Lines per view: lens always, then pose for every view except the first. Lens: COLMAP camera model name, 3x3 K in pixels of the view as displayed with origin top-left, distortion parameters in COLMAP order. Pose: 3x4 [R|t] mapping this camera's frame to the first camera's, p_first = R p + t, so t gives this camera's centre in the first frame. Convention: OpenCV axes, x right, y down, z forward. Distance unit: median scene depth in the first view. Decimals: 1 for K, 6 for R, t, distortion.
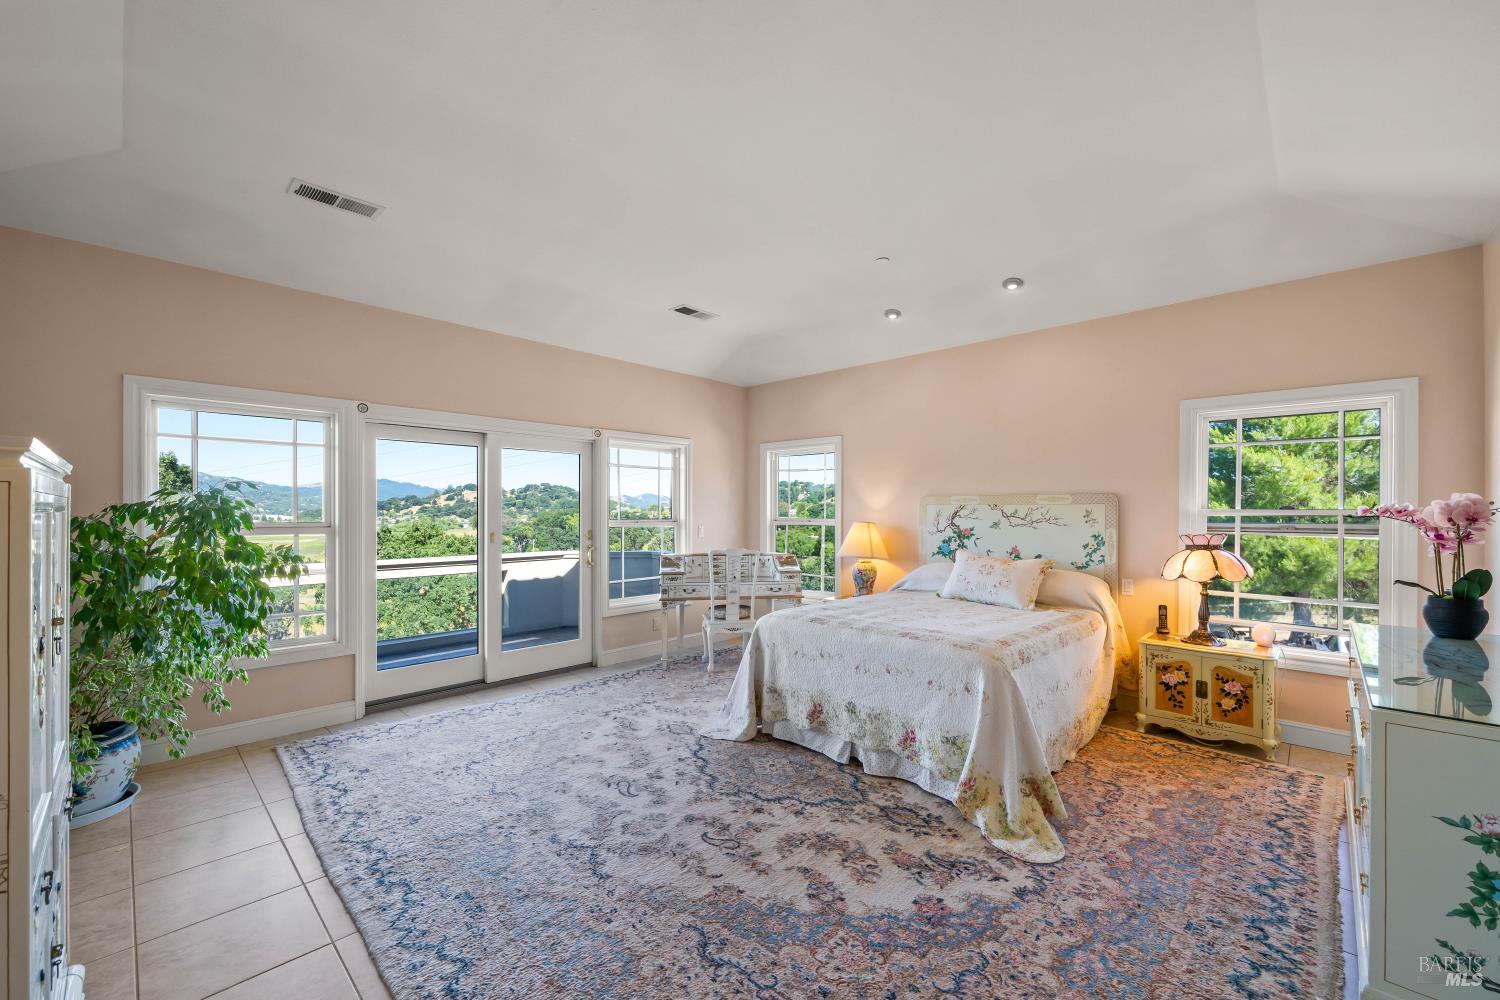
lens RADIAL K [[605.8, 0, 742.0], [0, 605.8, 501.5], [0, 0, 1]] dist [-0.002576, -0.000034]
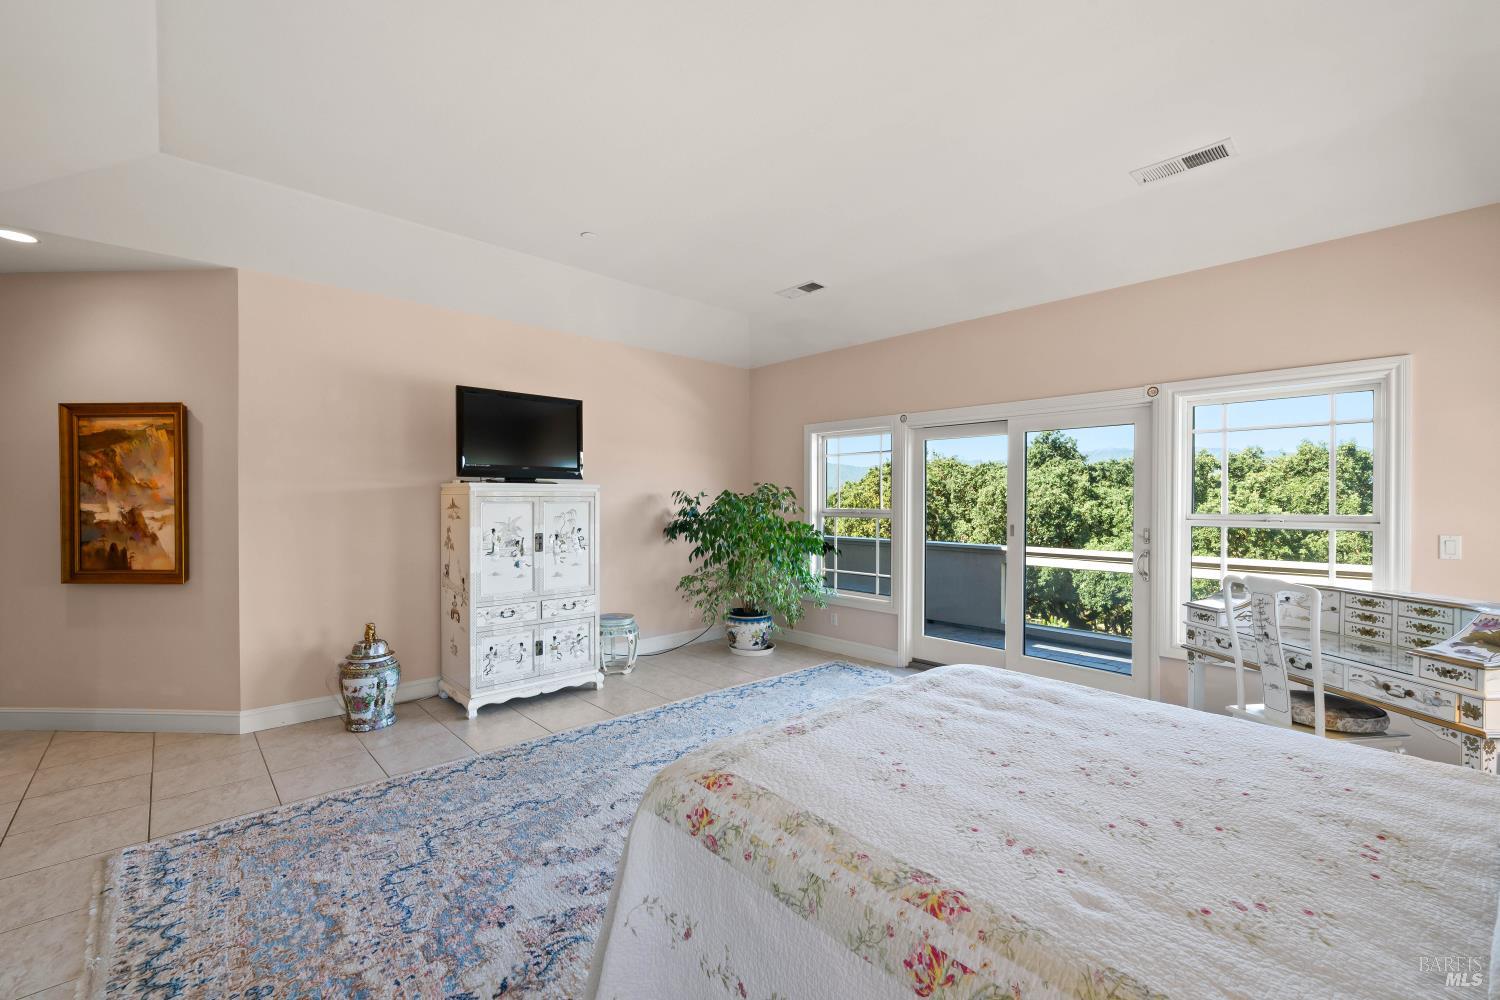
lens RADIAL K [[605.8, 0, 742.0], [0, 605.8, 501.5], [0, 0, 1]] dist [-0.002576, -0.000034]
pose [[-0.050561, 0.003096, -0.998716, 1.109035], [0.016777, 0.999857, 0.002251, 0.011287], [0.998580, -0.016642, -0.050606, 1.282020]]
